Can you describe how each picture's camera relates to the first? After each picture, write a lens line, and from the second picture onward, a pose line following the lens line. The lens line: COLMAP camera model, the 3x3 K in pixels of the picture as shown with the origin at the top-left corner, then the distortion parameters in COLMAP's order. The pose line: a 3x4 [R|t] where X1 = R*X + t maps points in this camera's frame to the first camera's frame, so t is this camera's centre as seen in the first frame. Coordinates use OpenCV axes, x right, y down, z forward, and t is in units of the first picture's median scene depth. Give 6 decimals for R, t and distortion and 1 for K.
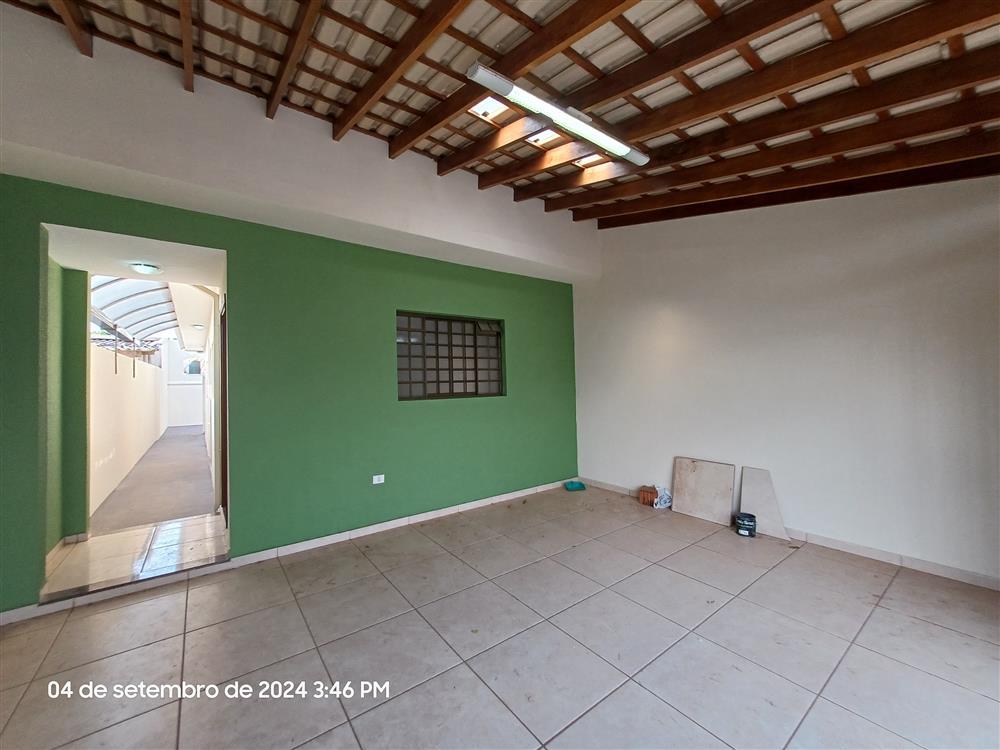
lens RADIAL K [[396.6, 0, 498.0], [0, 396.6, 376.9], [0, 0, 1]] dist [-0.000161, 0.000296]
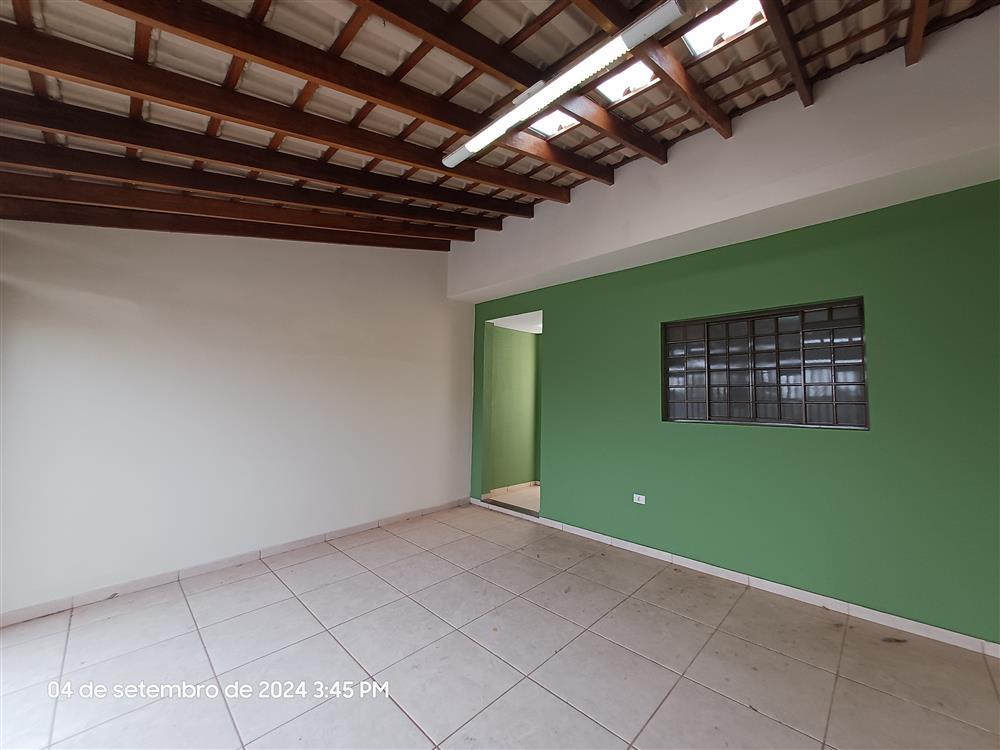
lens RADIAL K [[396.6, 0, 498.0], [0, 396.6, 376.9], [0, 0, 1]] dist [-0.000161, 0.000296]
pose [[0.135438, -0.027429, -0.990406, 0.669210], [0.003972, 0.999624, -0.027142, -0.021251], [0.990778, -0.000258, 0.135496, 0.544216]]
